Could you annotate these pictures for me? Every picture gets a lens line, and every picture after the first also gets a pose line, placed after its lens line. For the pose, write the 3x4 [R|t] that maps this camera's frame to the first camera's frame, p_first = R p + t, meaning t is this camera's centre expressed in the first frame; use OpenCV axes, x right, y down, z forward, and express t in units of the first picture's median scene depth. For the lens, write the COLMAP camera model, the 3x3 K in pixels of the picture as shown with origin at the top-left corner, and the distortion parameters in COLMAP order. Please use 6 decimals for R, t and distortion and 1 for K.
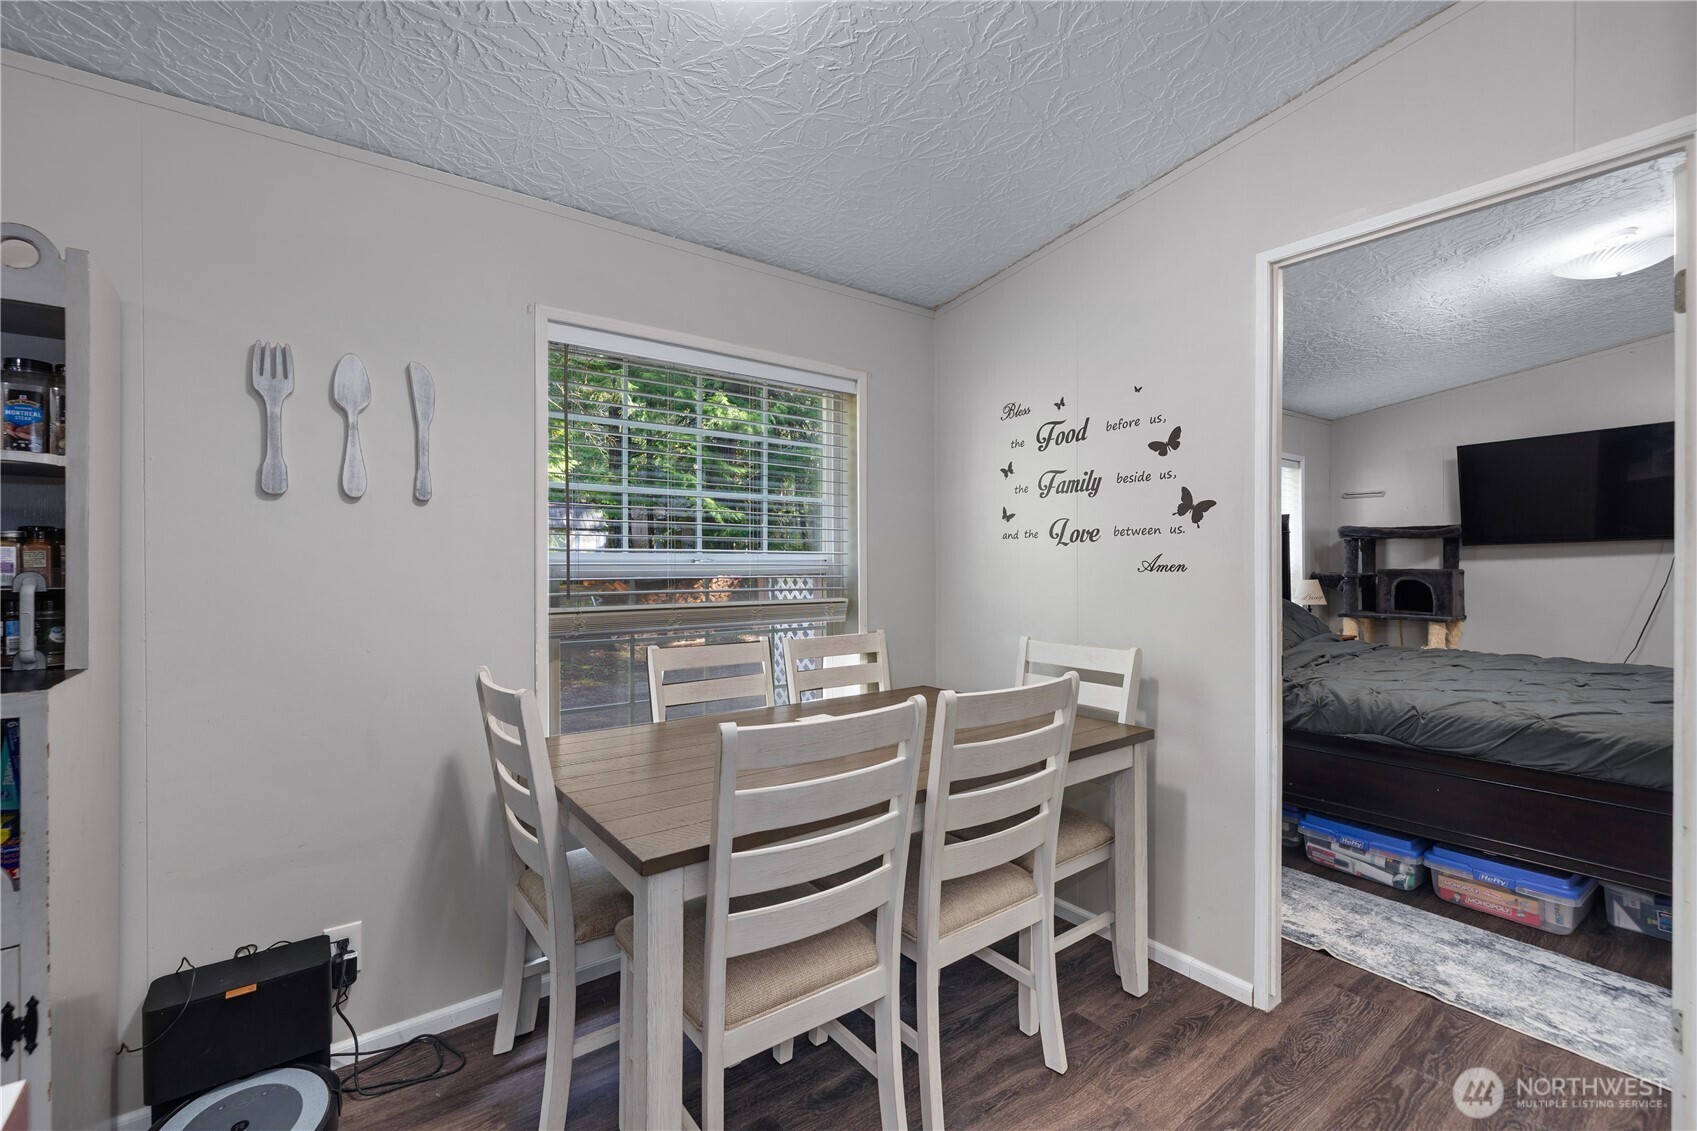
lens RADIAL K [[738.1, 0, 855.0], [0, 738.1, 559.1], [0, 0, 1]] dist [0.008984, -0.000553]
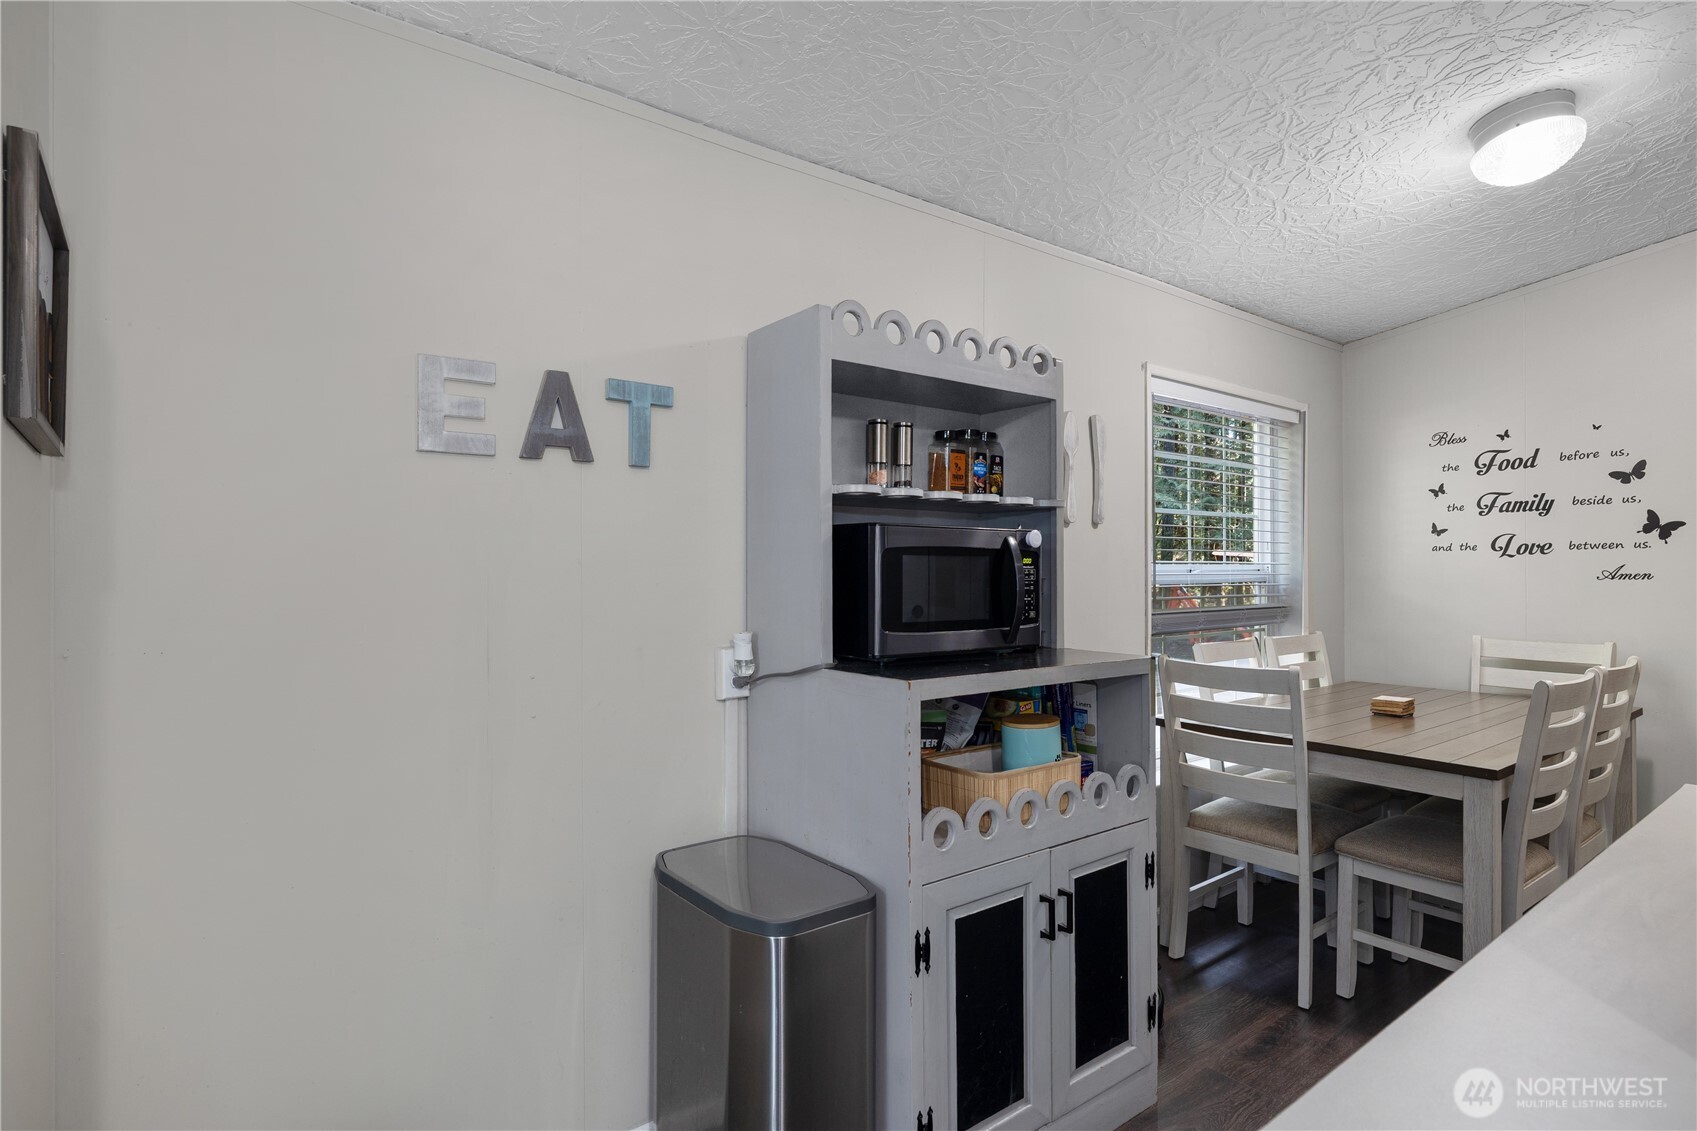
lens RADIAL K [[886.1, 0, 847.0], [0, 886.1, 560.1], [0, 0, 1]] dist [-0.005257, 0.000504]
pose [[0.999932, -0.000976, 0.011638, -0.789716], [0.001045, 0.999982, -0.005941, -0.006760], [-0.011632, 0.005953, 0.999915, -0.384874]]
